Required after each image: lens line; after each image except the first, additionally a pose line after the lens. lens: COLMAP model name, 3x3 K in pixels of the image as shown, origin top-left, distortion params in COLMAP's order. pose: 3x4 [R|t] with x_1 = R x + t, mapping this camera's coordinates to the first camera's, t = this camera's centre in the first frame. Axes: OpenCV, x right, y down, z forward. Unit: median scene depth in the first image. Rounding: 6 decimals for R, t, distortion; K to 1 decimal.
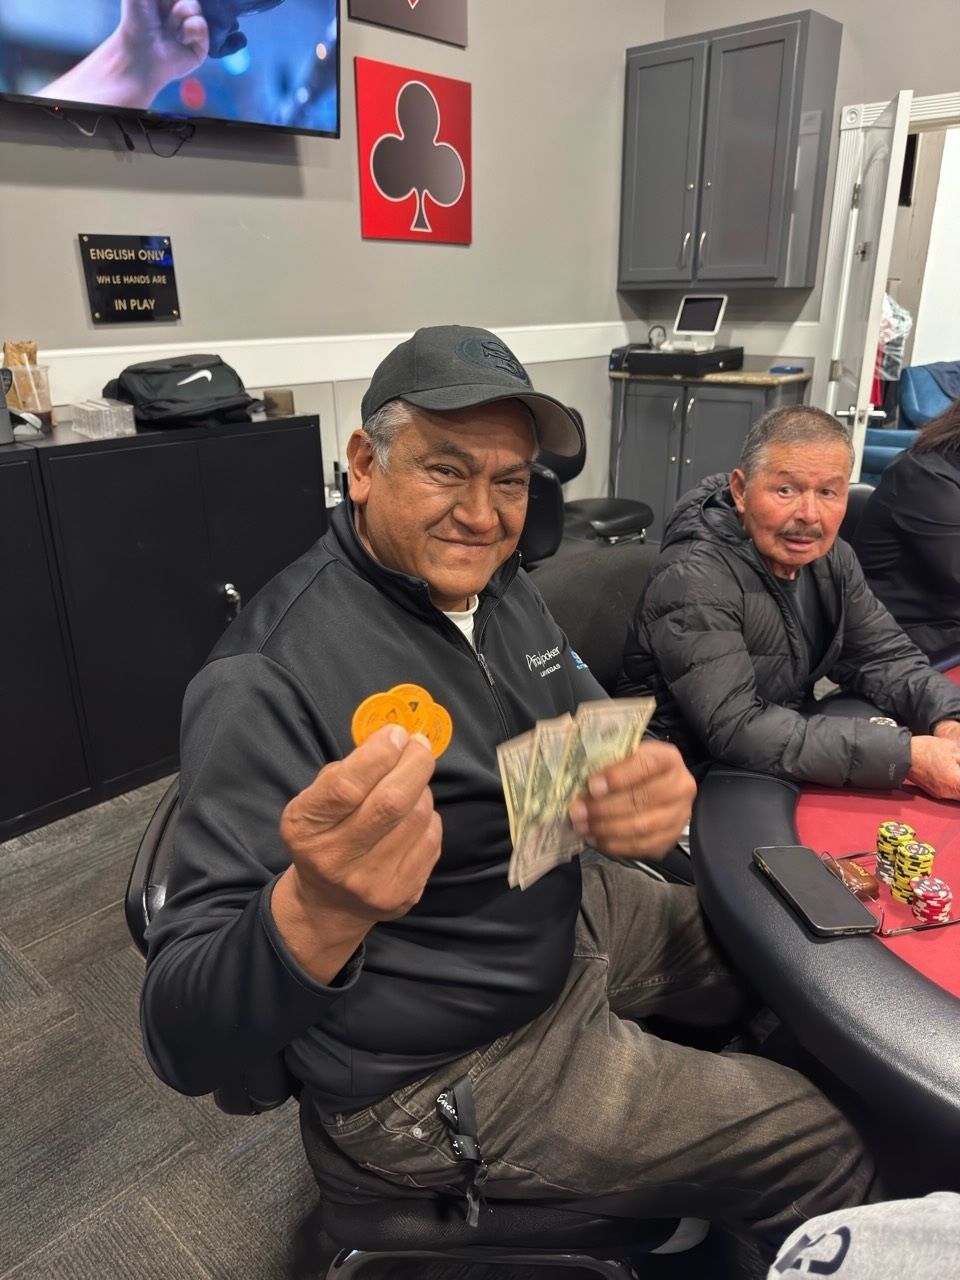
lens RADIAL K [[915.6, 0, 476.9], [0, 915.6, 637.5], [0, 0, 1]] dist [0.018137, -0.032538]
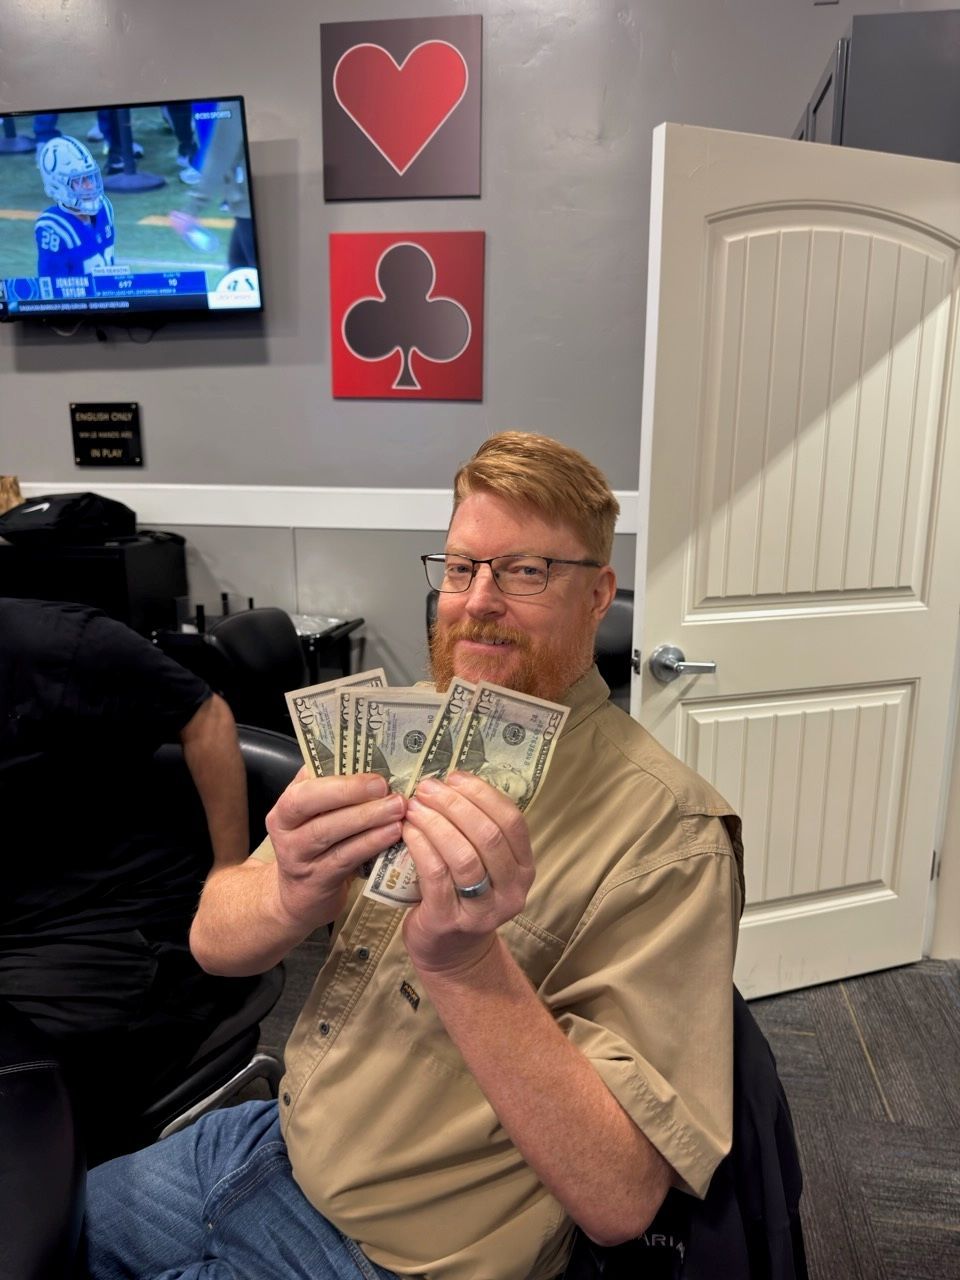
lens RADIAL K [[915.6, 0, 477.5], [0, 915.6, 650.3], [0, 0, 1]] dist [0.018137, -0.032538]
pose [[0.545424, 0.186872, -0.817062, 1.017072], [-0.312052, 0.950023, 0.008973, -0.269441], [0.777905, 0.250072, 0.576479, 0.719238]]
